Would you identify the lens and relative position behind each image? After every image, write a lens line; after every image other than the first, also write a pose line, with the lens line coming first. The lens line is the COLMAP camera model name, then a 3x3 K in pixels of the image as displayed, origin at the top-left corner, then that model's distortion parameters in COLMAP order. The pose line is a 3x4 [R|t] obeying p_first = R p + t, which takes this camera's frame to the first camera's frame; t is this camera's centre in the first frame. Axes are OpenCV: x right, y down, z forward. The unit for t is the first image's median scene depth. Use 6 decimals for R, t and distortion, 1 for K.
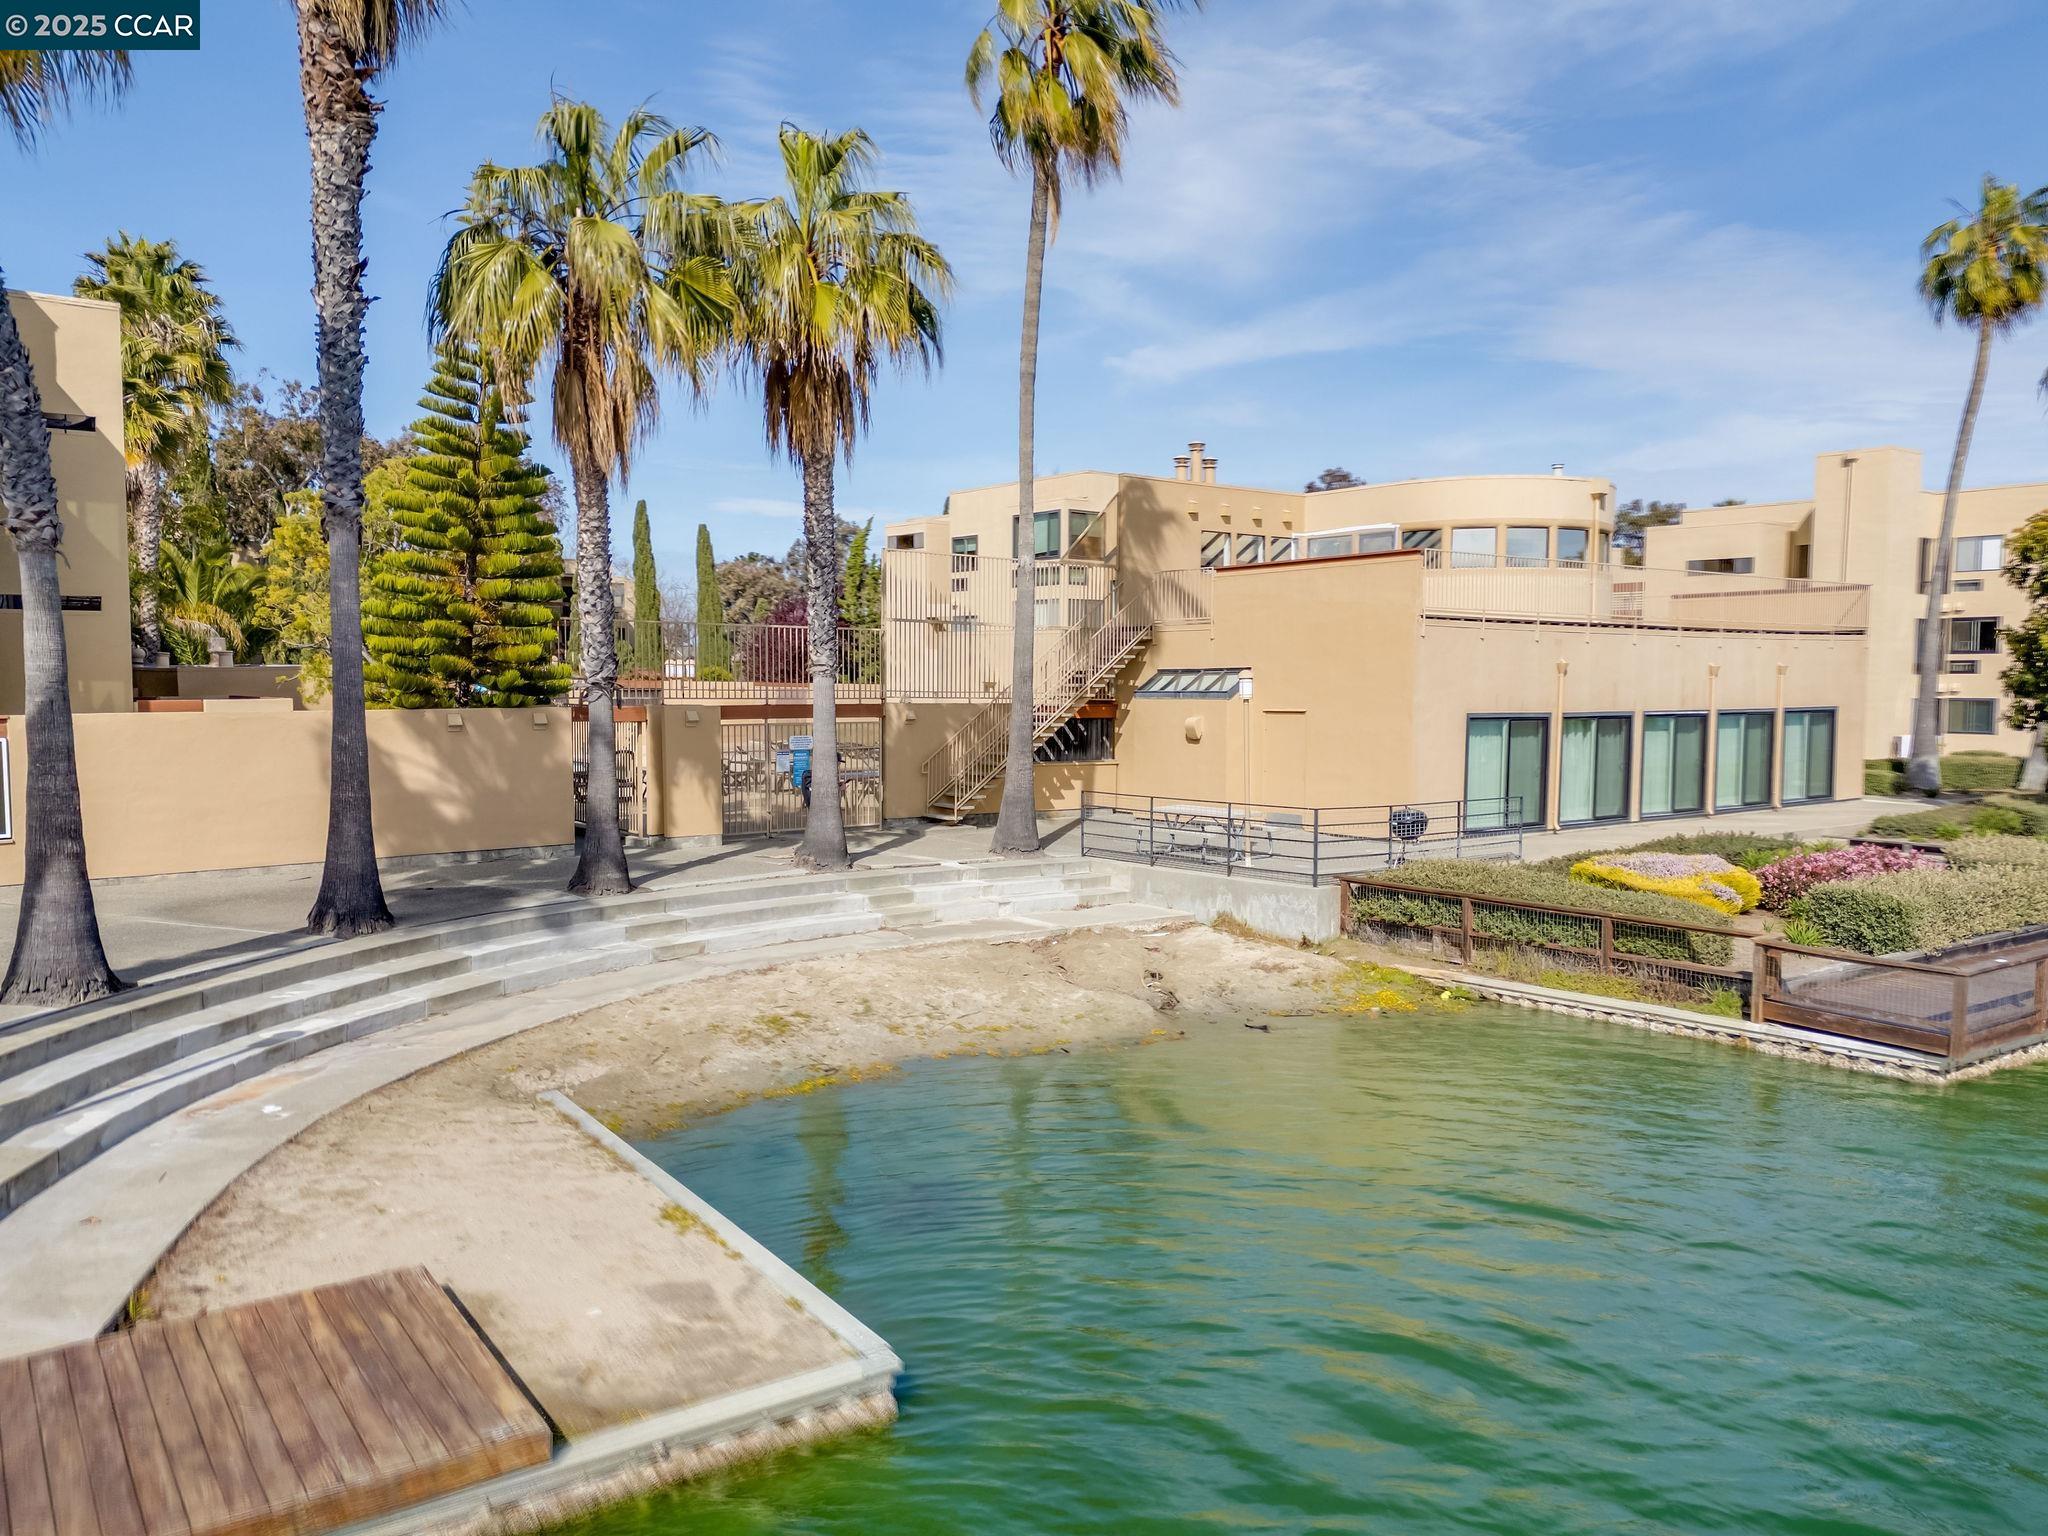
lens RADIAL K [[1498.5, 0, 1000.6], [0, 1498.5, 758.7], [0, 0, 1]] dist [0.075443, -0.058958]
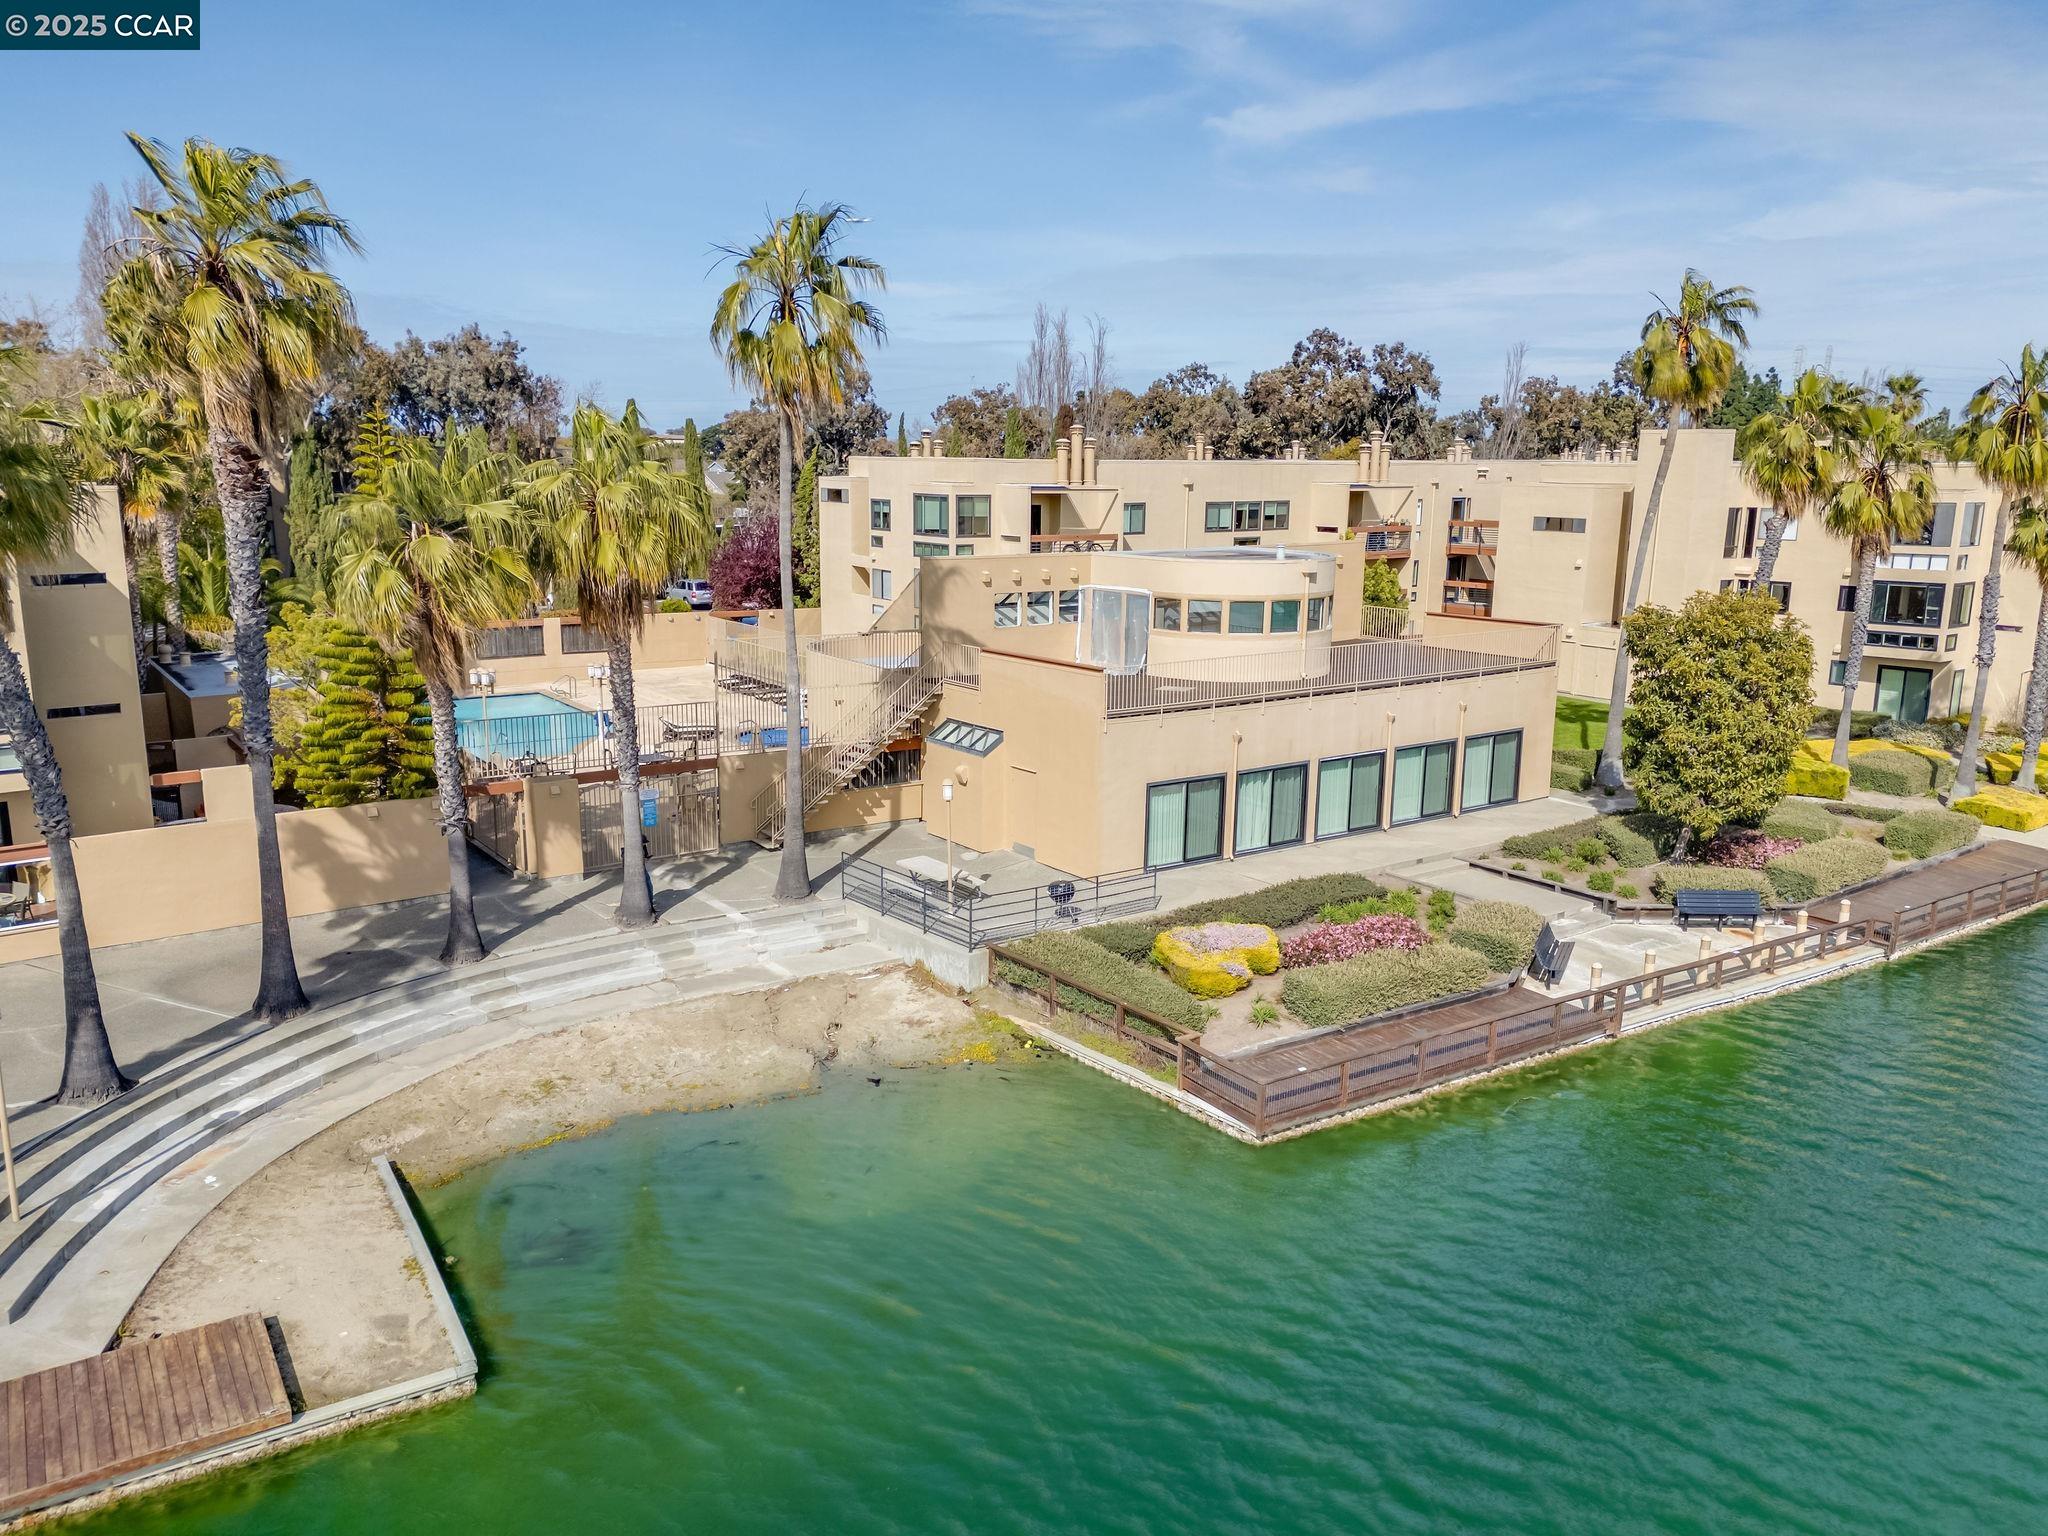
lens RADIAL K [[1498.5, 0, 1000.6], [0, 1498.5, 758.7], [0, 0, 1]] dist [0.075443, -0.058958]
pose [[0.999185, 0.013307, -0.038119, 0.379226], [-0.007828, 0.990060, 0.140431, -0.387258], [0.039609, -0.140018, 0.989356, -0.493055]]
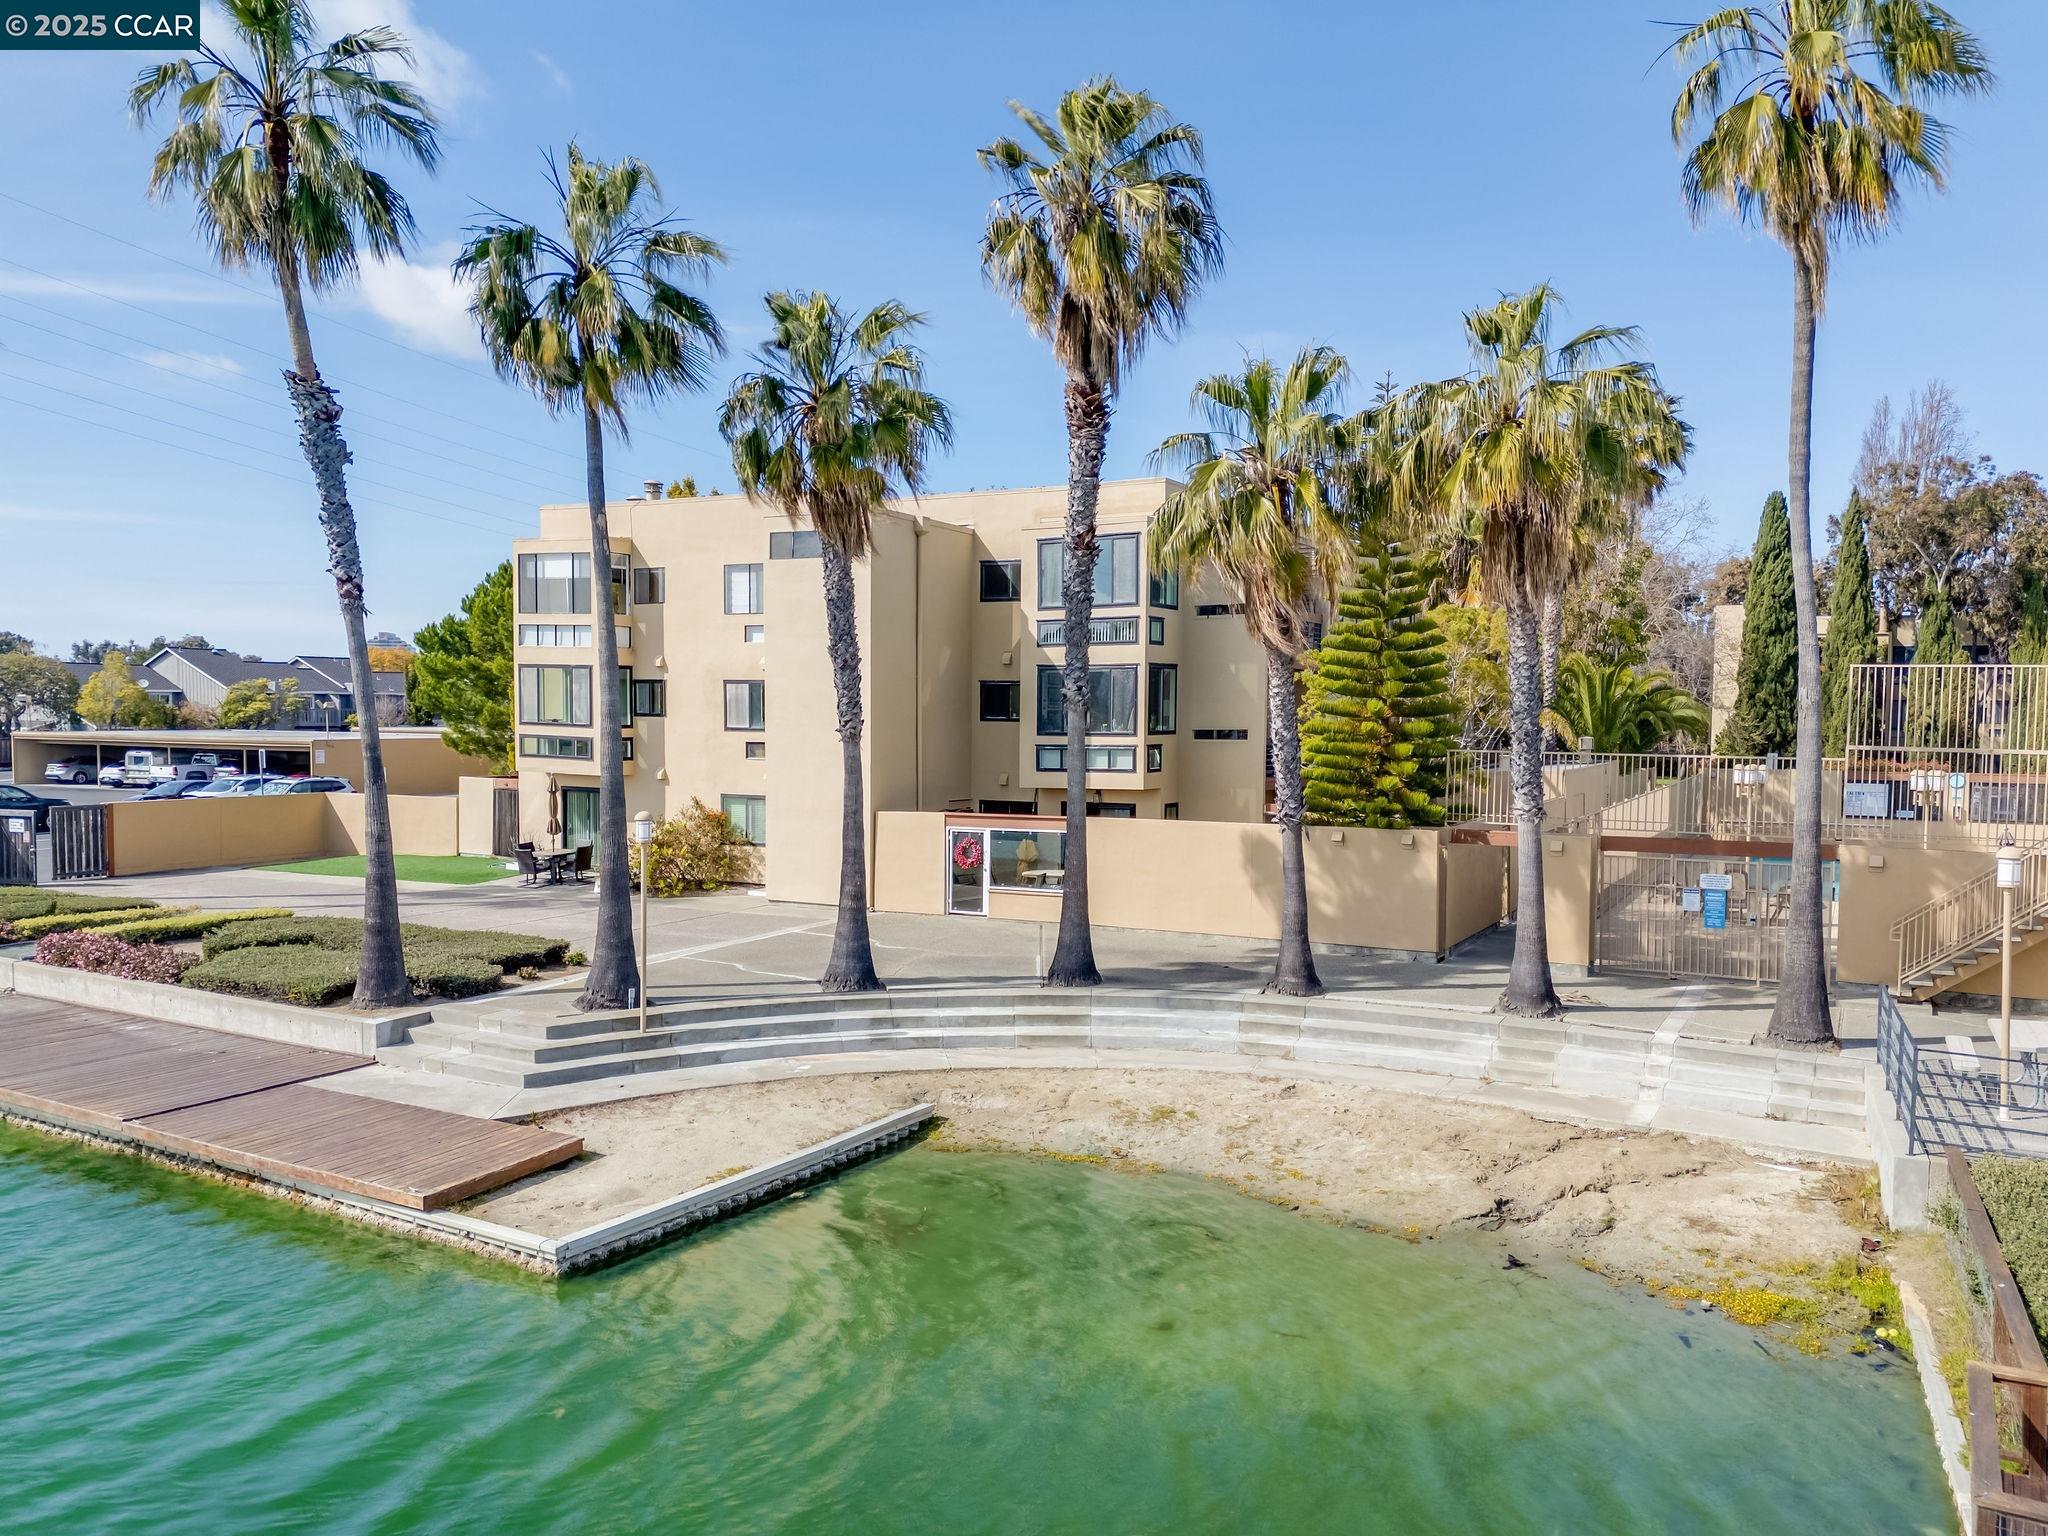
lens RADIAL K [[1510.8, 0, 1034.7], [0, 1510.8, 781.2], [0, 0, 1]] dist [0.099829, -0.074271]
pose [[0.418837, 0.045208, -0.906935, 0.915864], [-0.058520, 0.998028, 0.022723, -0.116475], [0.906174, 0.043556, 0.420656, 0.374547]]
